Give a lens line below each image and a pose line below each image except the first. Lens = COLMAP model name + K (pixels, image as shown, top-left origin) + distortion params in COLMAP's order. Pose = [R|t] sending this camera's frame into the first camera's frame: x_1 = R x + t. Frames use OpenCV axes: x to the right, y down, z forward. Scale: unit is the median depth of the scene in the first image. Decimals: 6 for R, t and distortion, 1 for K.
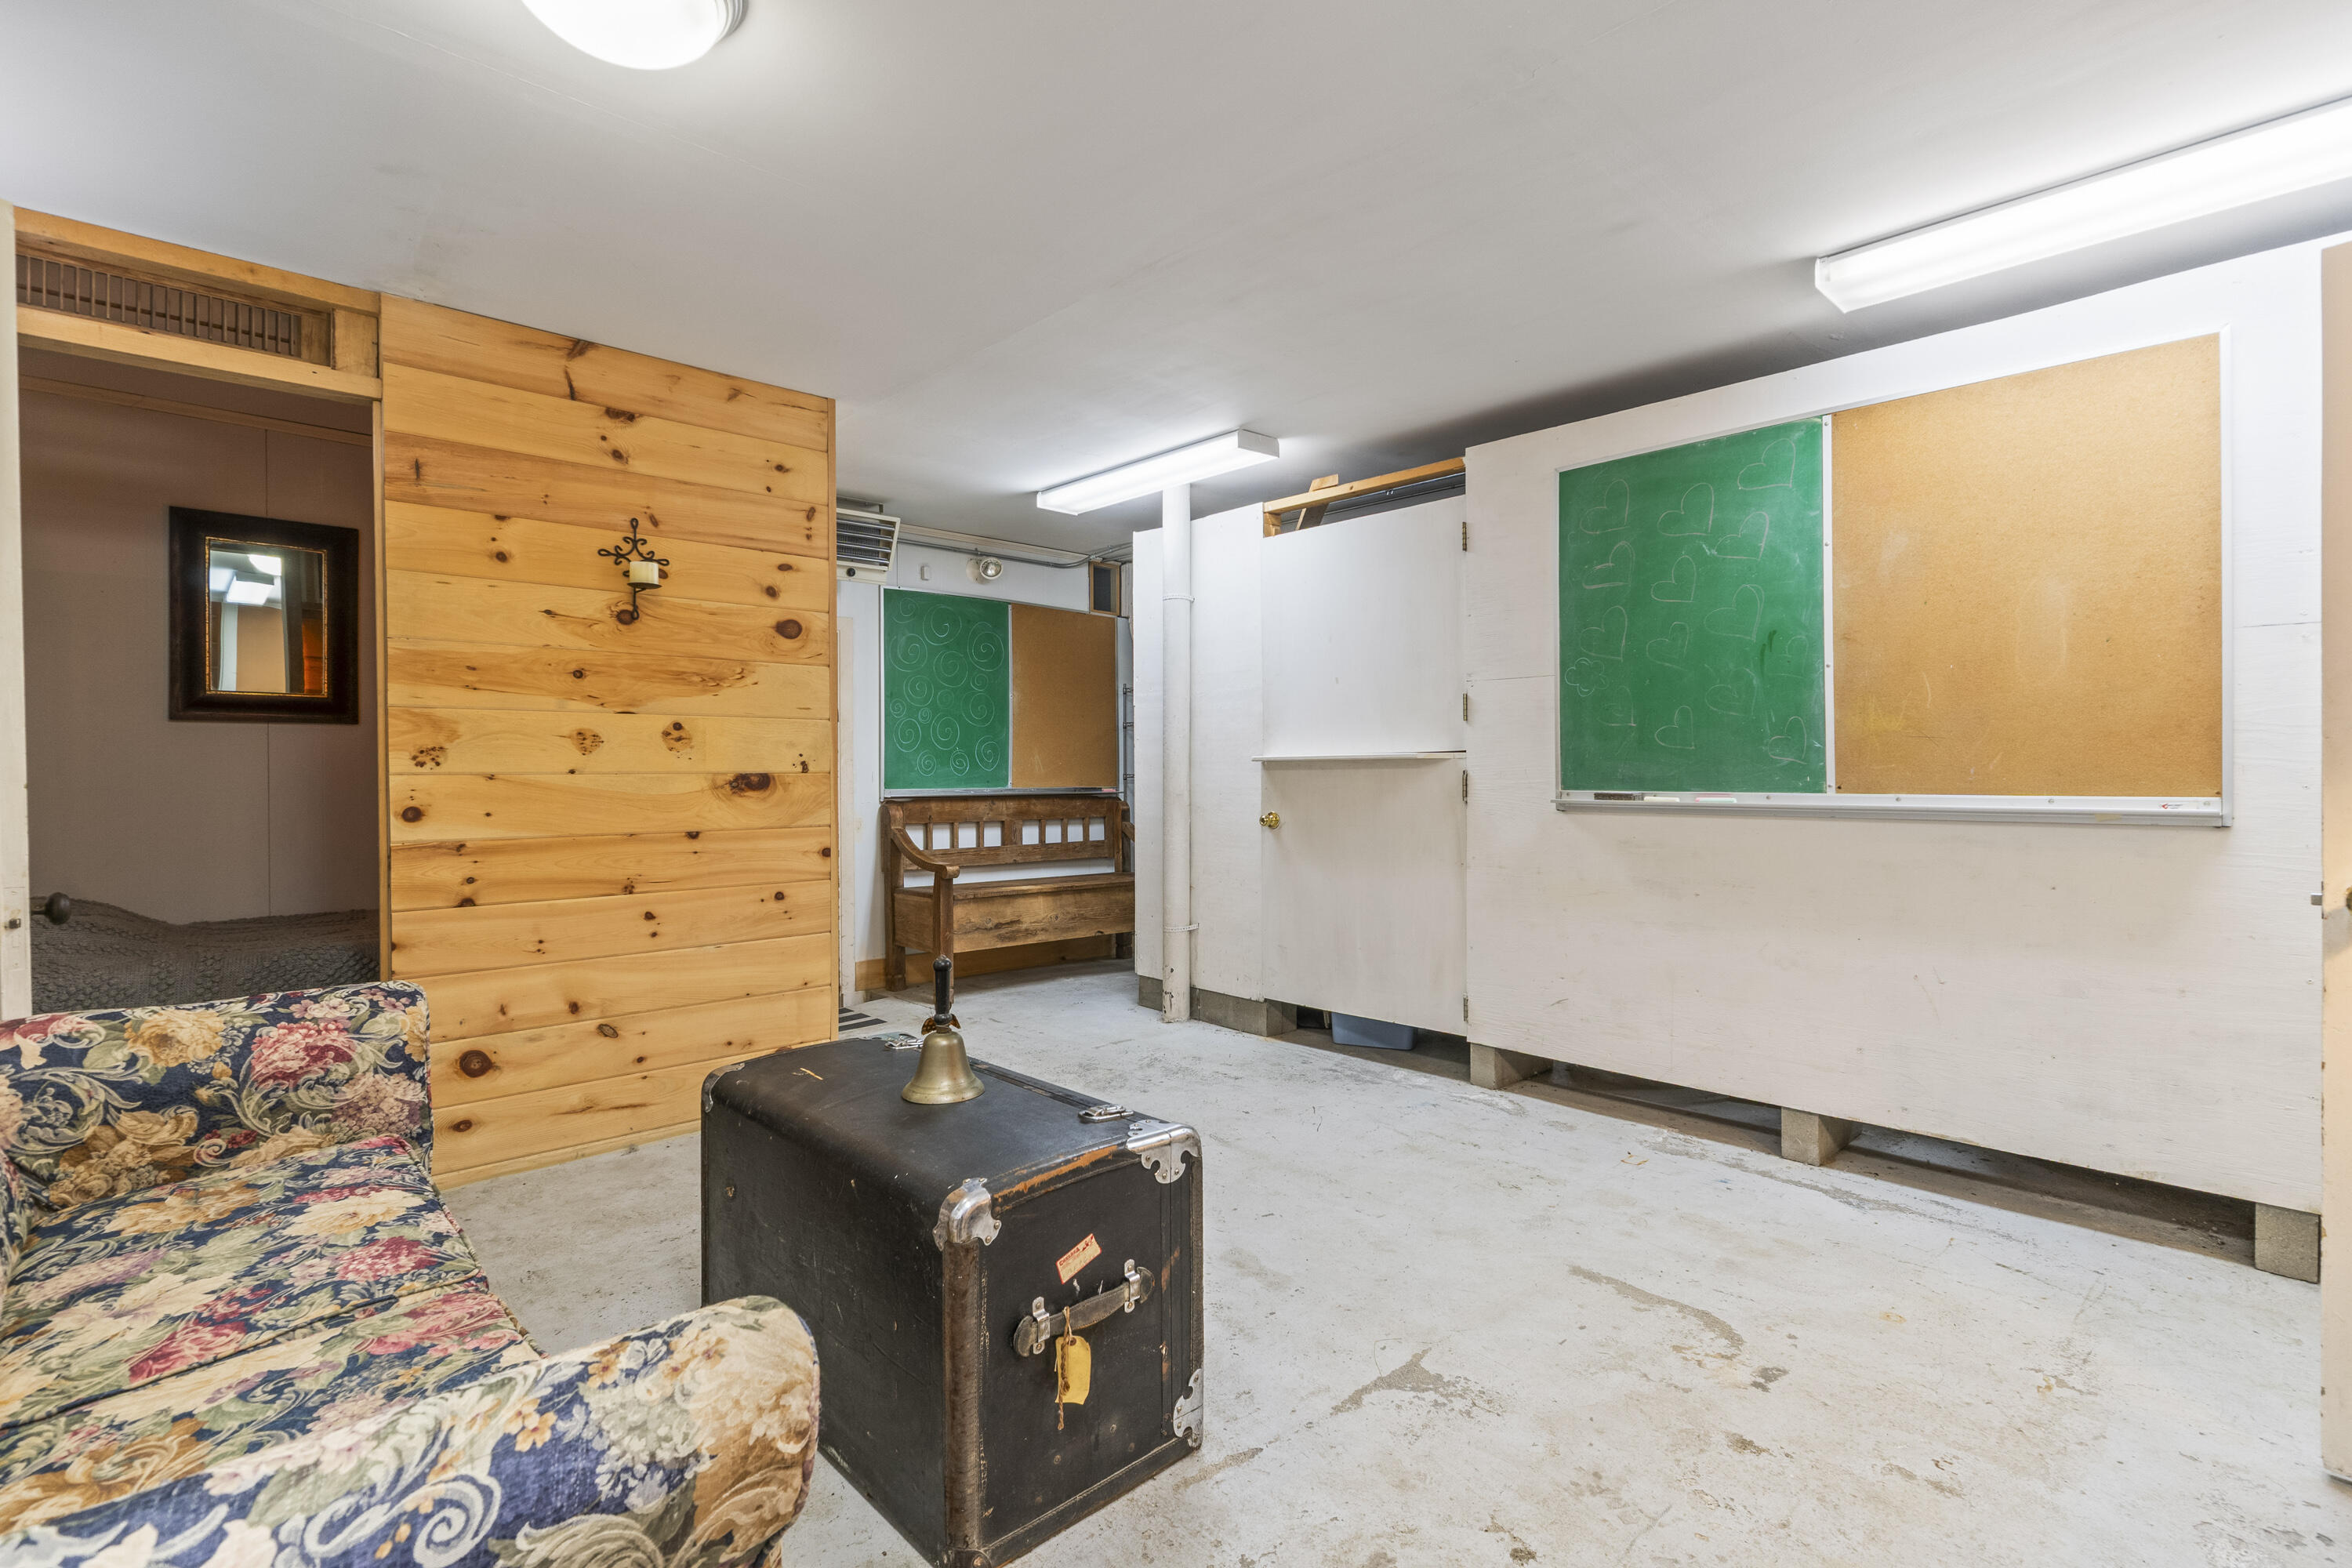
lens RADIAL K [[1106.7, 0, 1184.8], [0, 1106.7, 774.1], [0, 0, 1]] dist [0.001889, 0.000263]
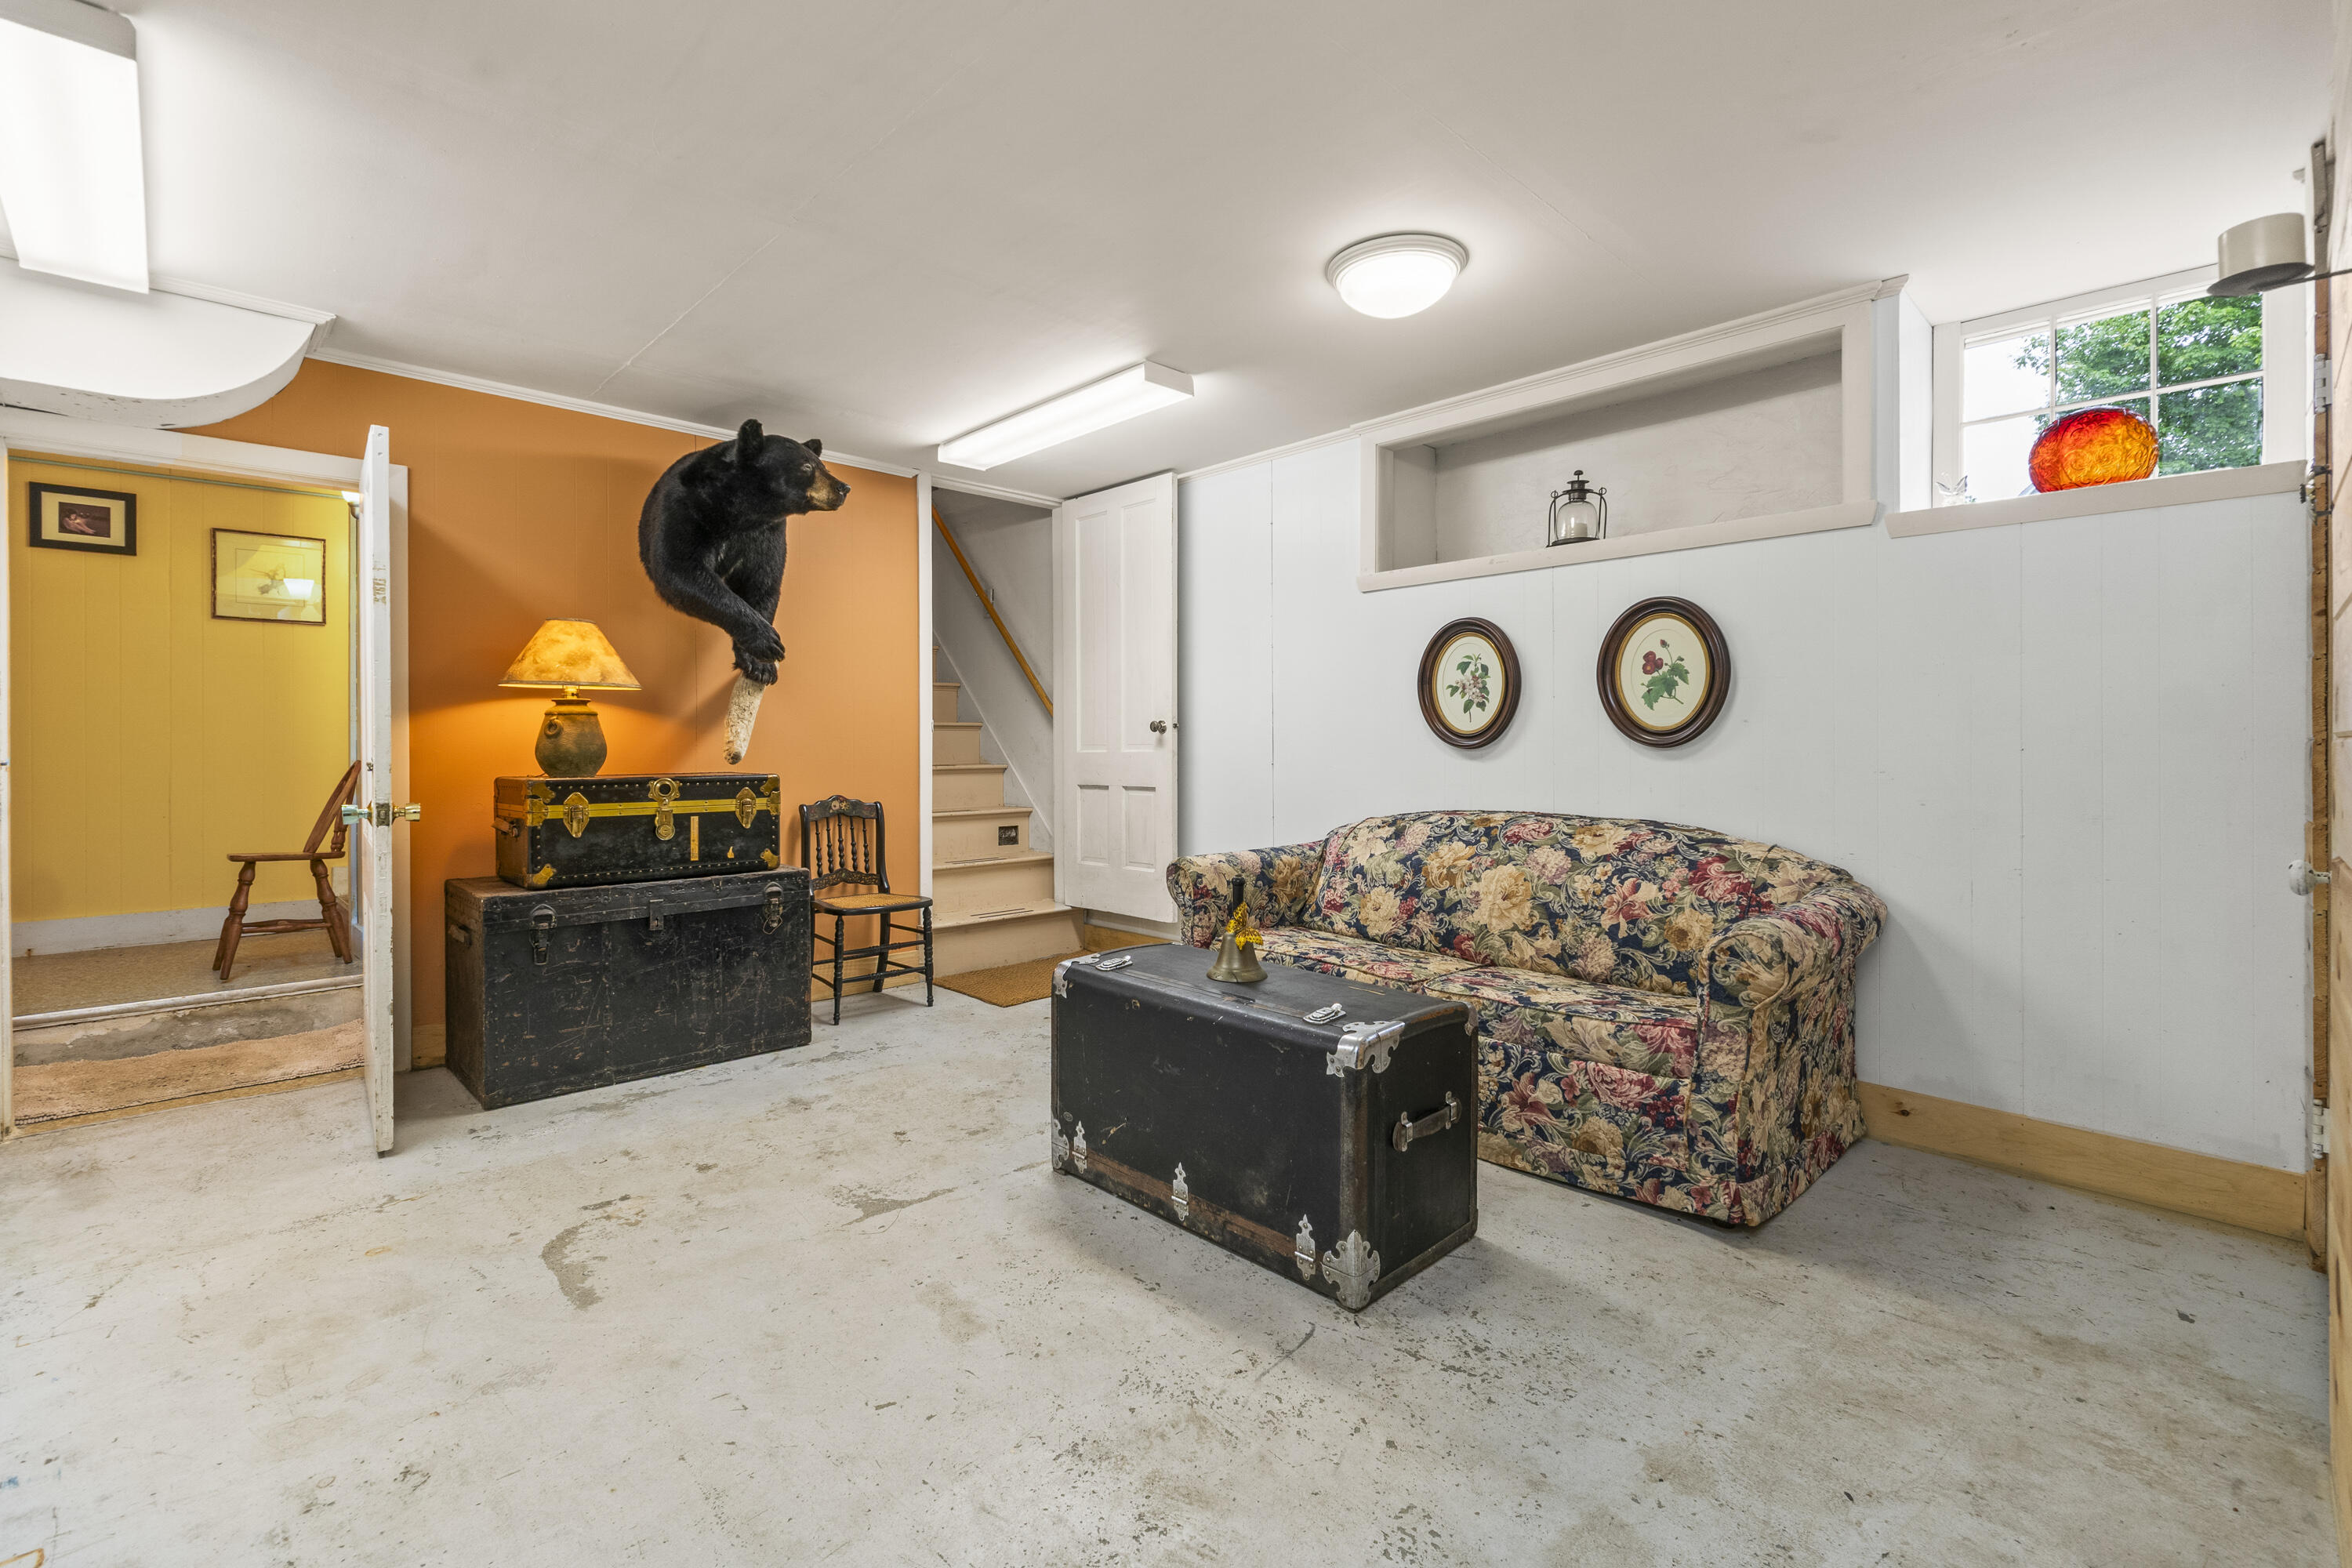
lens RADIAL K [[1070.5, 0, 1169.7], [0, 1070.5, 764.2], [0, 0, 1]] dist [-0.000632, -0.000076]
pose [[-0.999954, 0.001949, -0.009350, -0.122953], [0.001713, 0.999680, 0.025250, -0.000501], [0.009396, 0.025233, -0.999637, 2.237215]]
